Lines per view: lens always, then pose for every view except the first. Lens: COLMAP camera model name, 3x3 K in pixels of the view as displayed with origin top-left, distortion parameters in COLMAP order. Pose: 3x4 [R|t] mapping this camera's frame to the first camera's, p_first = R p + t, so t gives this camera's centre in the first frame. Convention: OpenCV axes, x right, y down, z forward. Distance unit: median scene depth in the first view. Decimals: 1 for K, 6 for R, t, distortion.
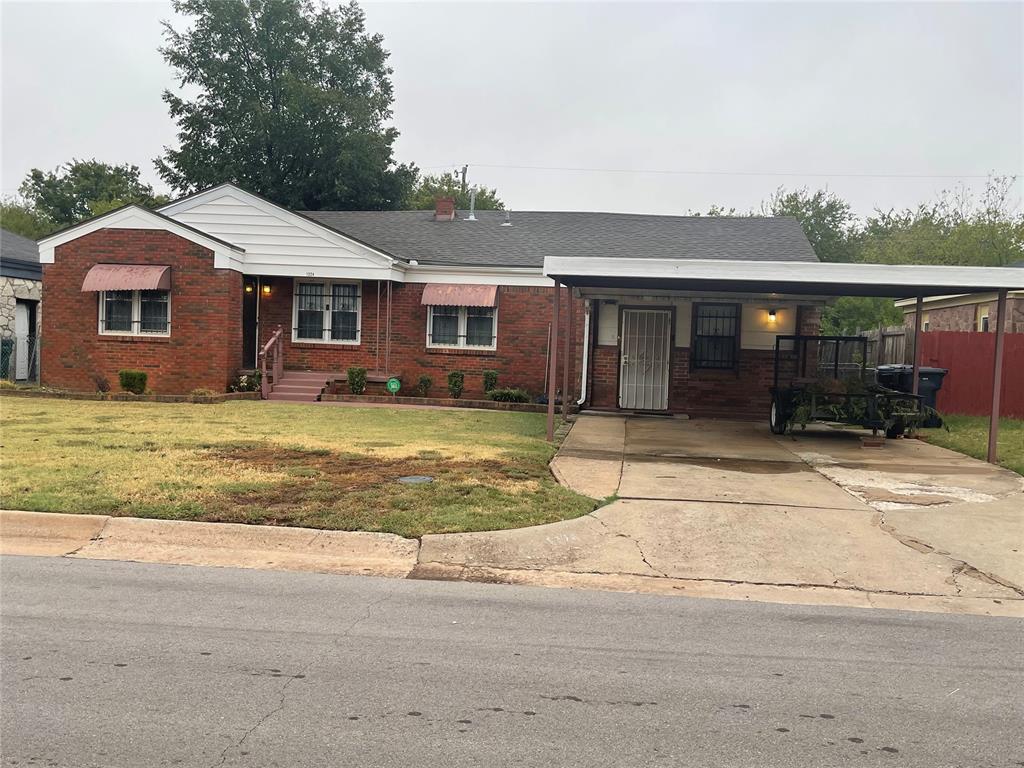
lens RADIAL K [[994.4, 0, 512.0], [0, 994.4, 384.0], [0, 0, 1]] dist [-0.005232, 0.003808]
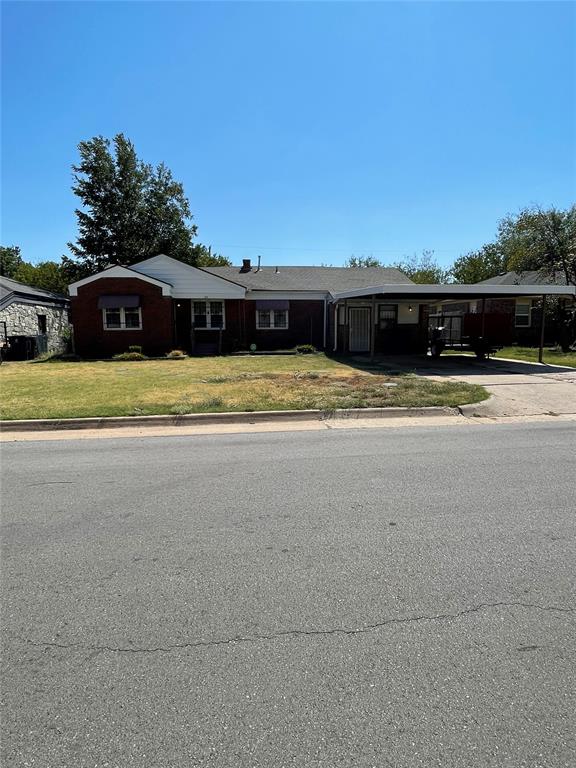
lens RADIAL K [[423.1, 0, 288.0], [0, 423.1, 384.0], [0, 0, 1]] dist [-0.045566, -0.000501]
pose [[0.970434, -0.076906, 0.228787, -0.241497], [0.052986, 0.992637, 0.108927, -0.014609], [-0.235480, -0.093584, 0.967363, 0.069935]]
